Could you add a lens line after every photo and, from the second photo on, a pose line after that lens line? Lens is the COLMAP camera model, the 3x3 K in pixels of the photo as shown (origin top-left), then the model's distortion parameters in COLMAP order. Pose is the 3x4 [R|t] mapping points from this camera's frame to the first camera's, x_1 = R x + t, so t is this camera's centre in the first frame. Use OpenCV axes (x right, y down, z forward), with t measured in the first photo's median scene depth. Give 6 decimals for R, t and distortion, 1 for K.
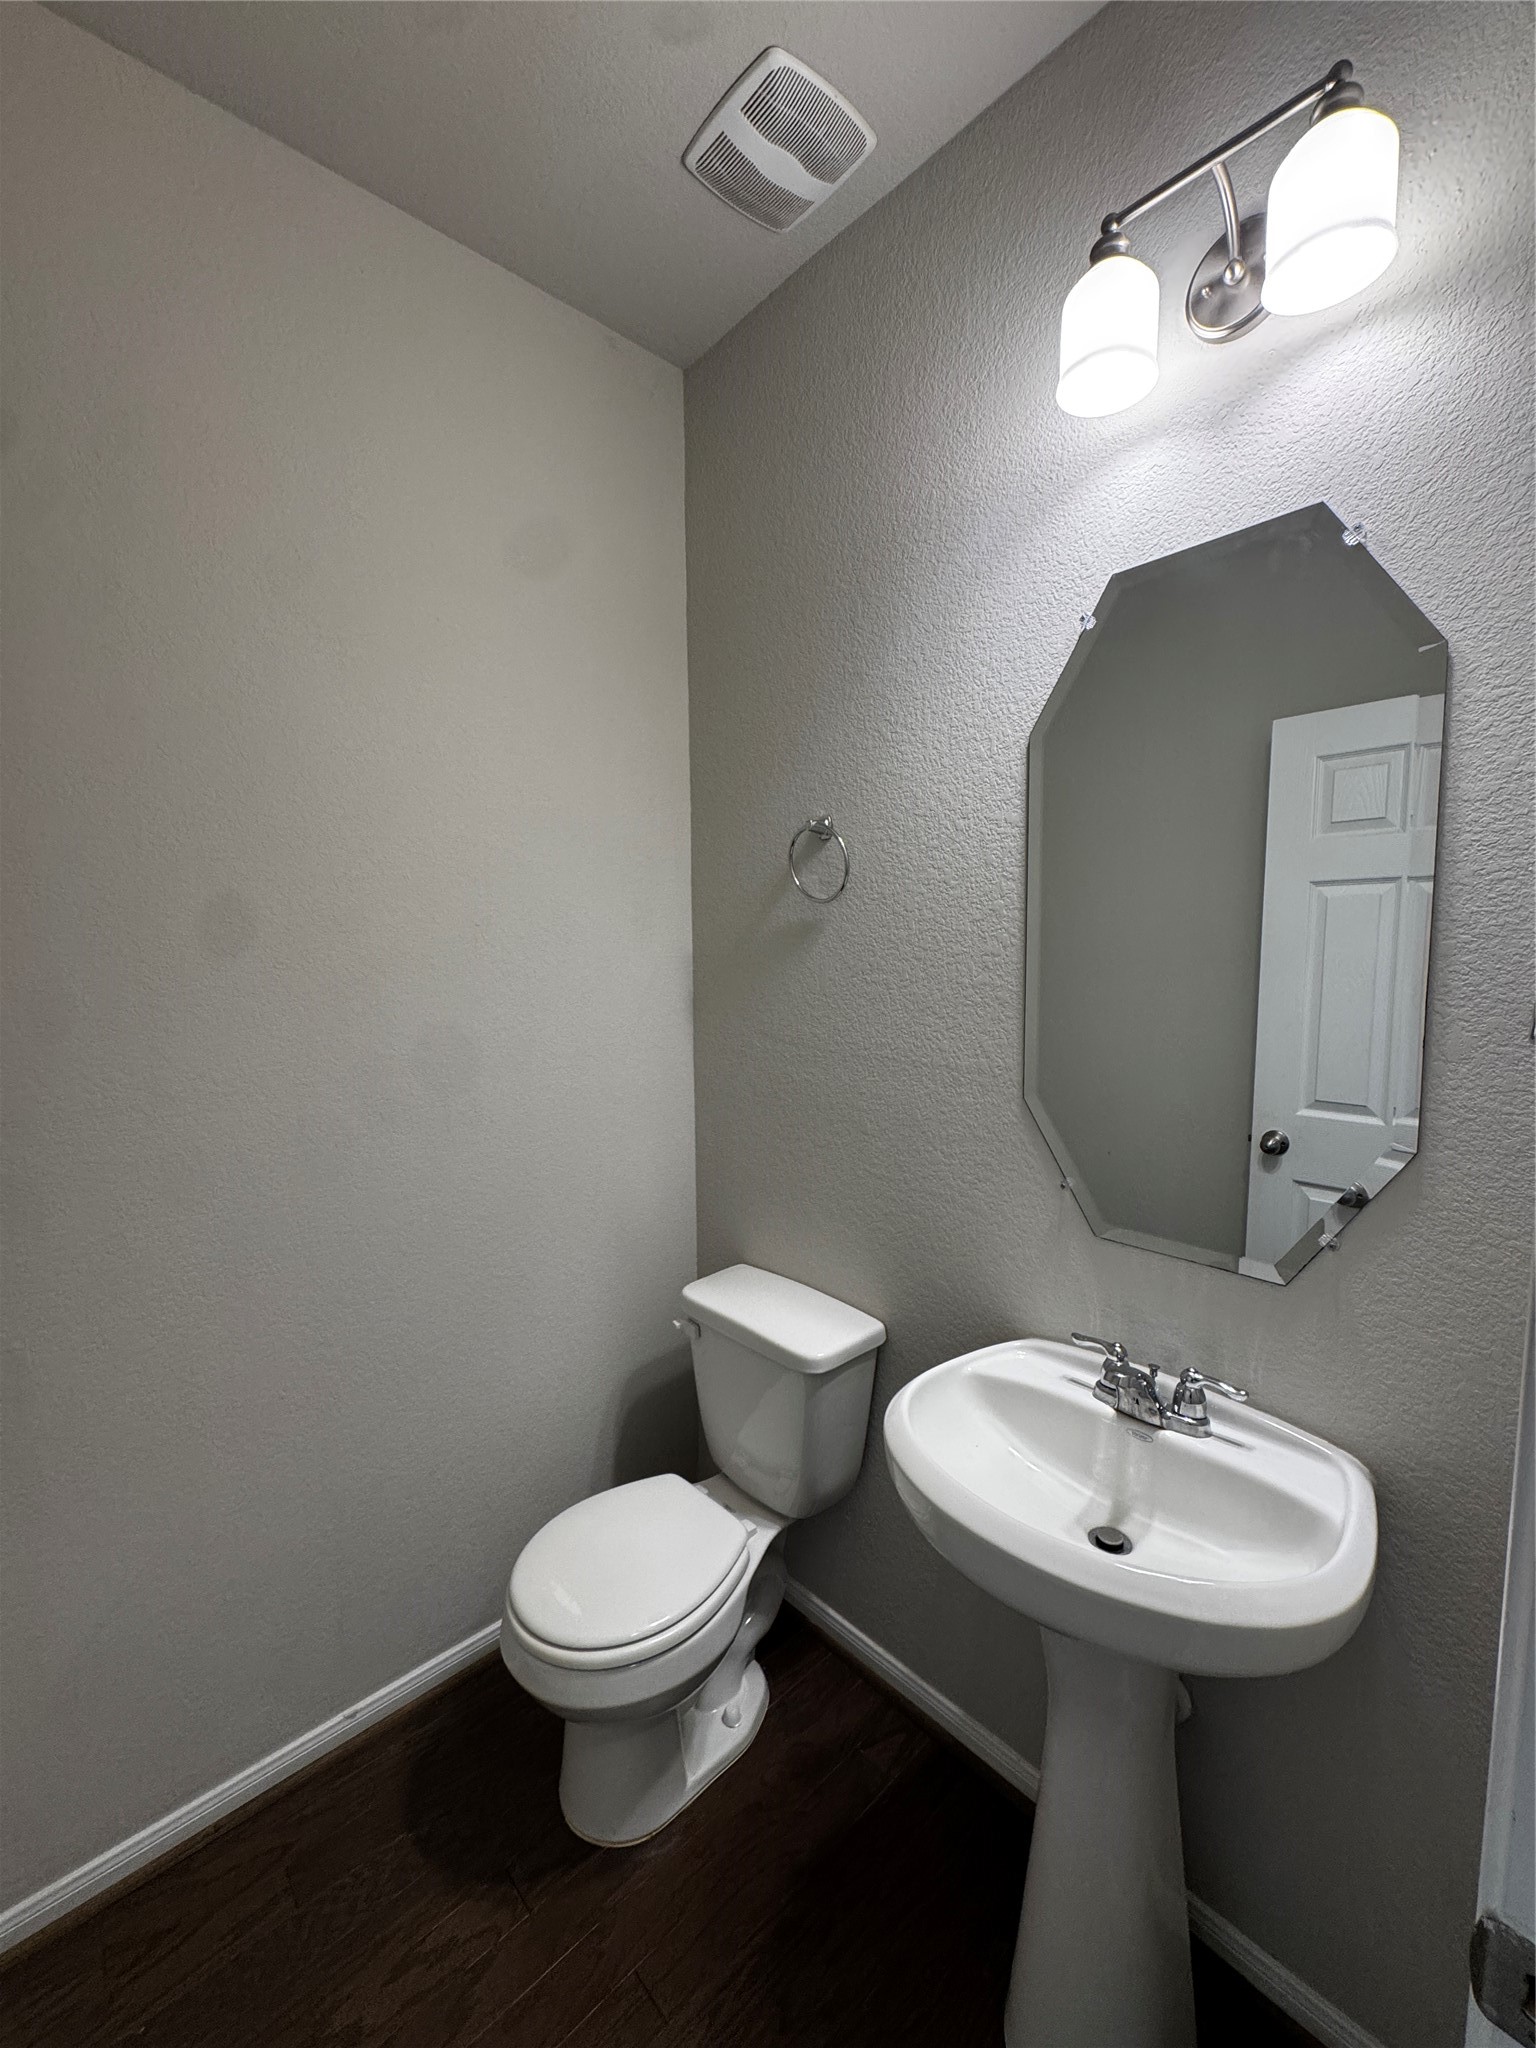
lens RADIAL K [[820.3, 0, 770.1], [0, 820.3, 1024.6], [0, 0, 1]] dist [-0.004528, 0.000783]
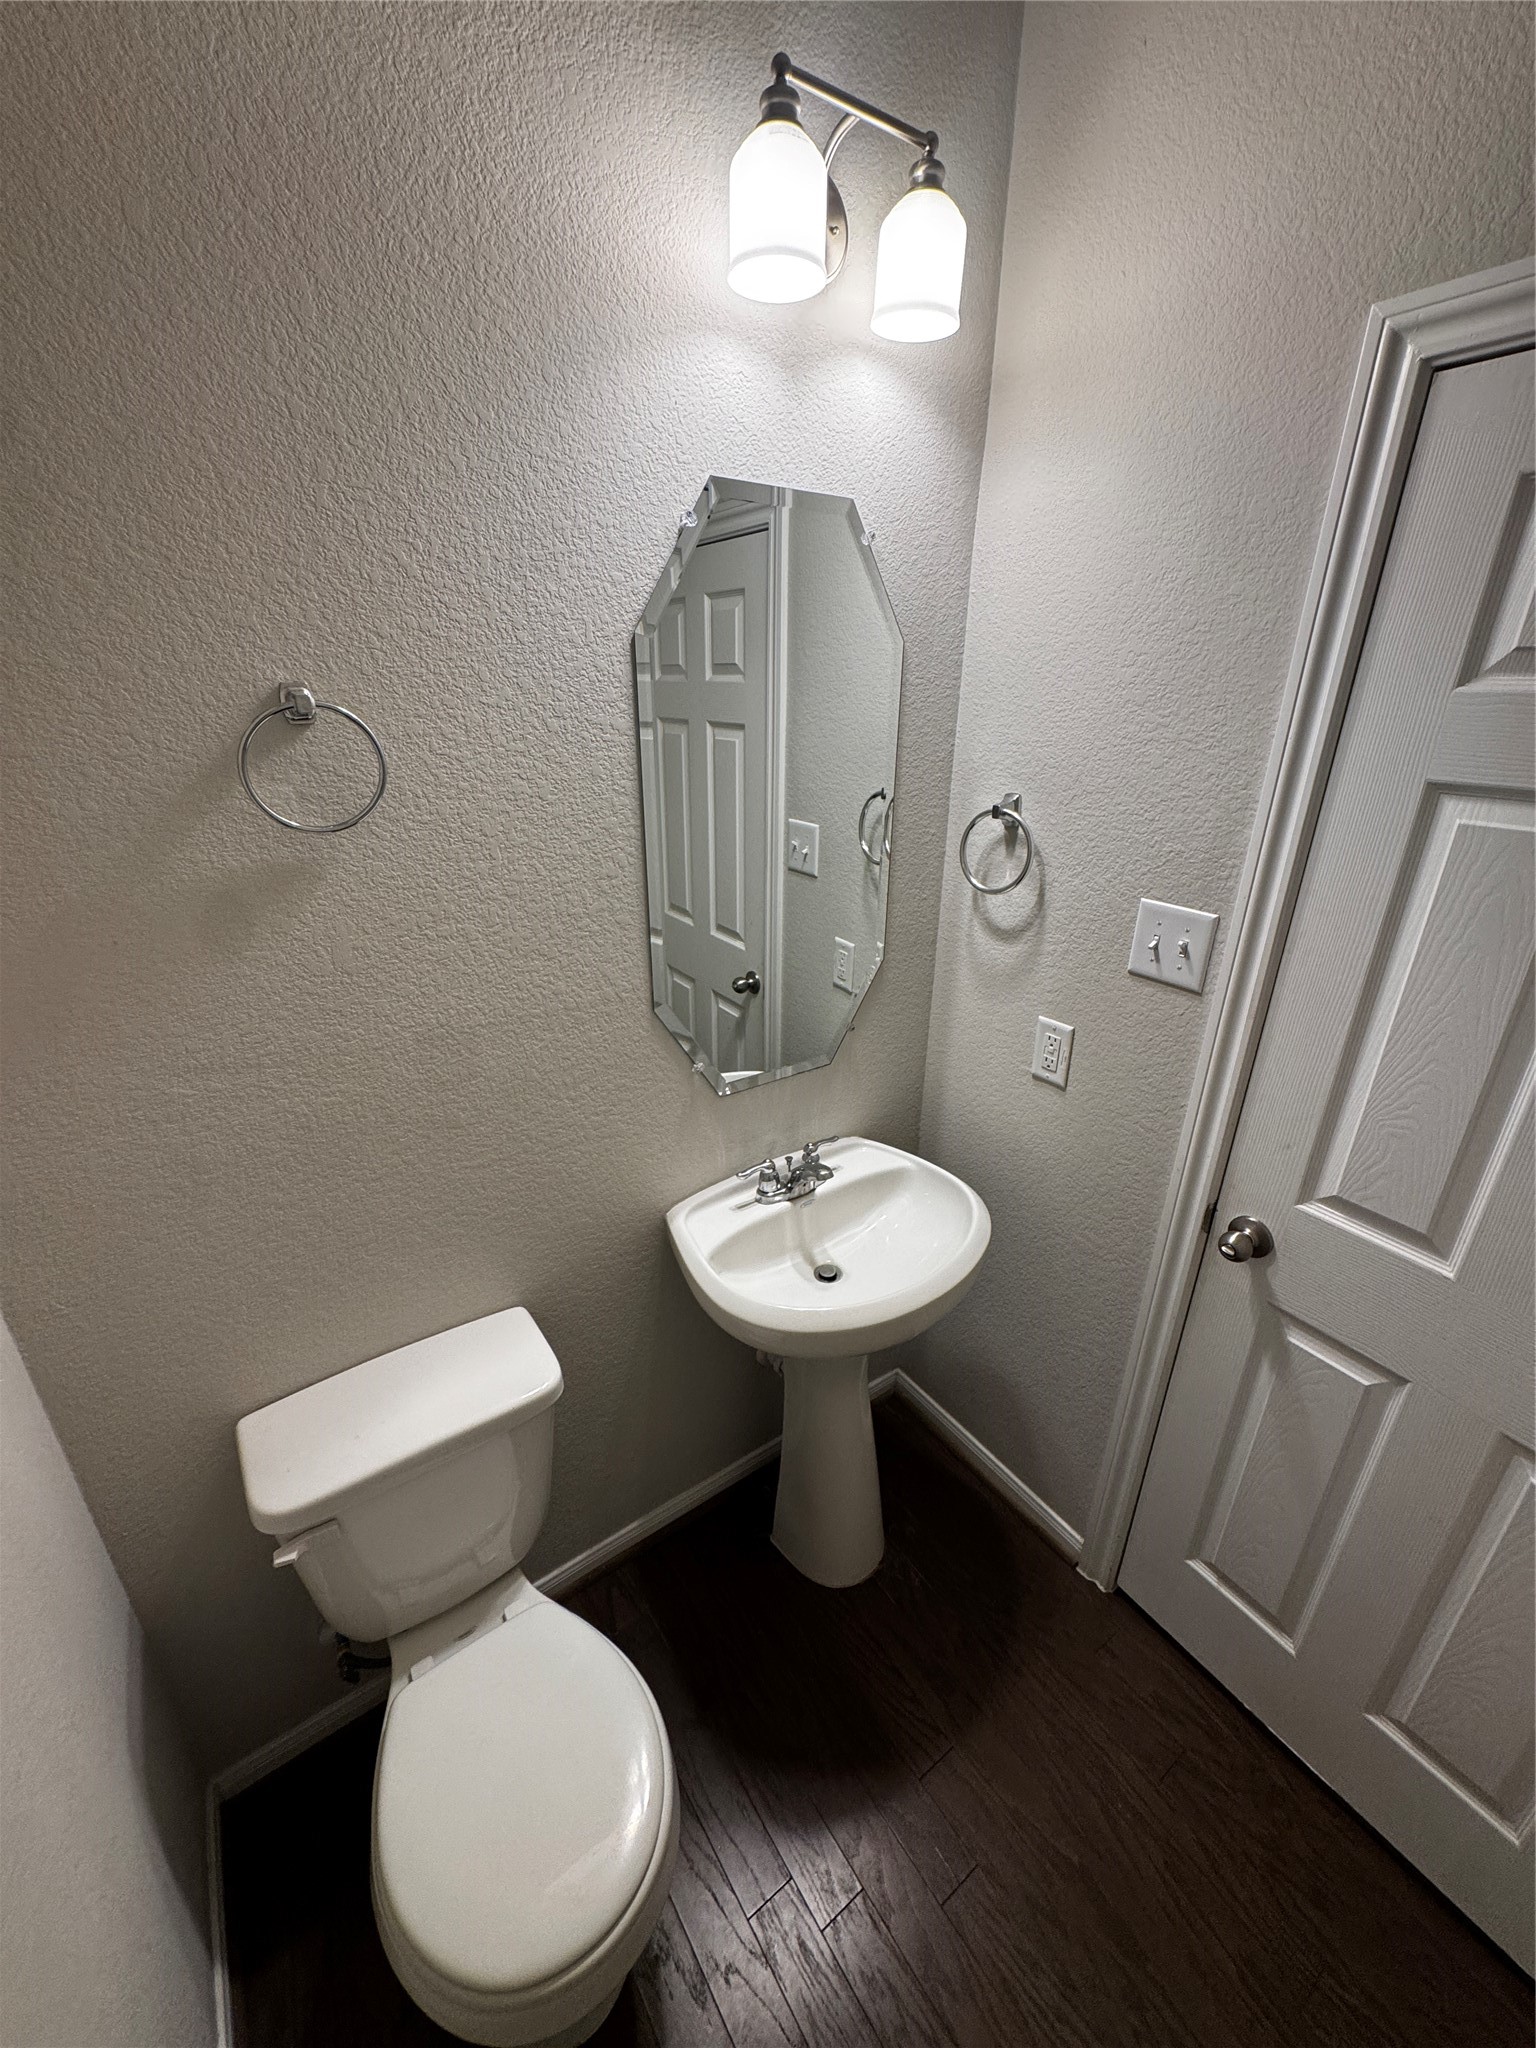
lens RADIAL K [[820.3, 0, 771.7], [0, 820.3, 1021.6], [0, 0, 1]] dist [-0.004528, 0.000783]
pose [[0.128001, -0.373007, 0.918957, -0.620029], [0.076479, 0.927532, 0.365835, -0.262453], [-0.988821, 0.023454, 0.147253, 0.703314]]
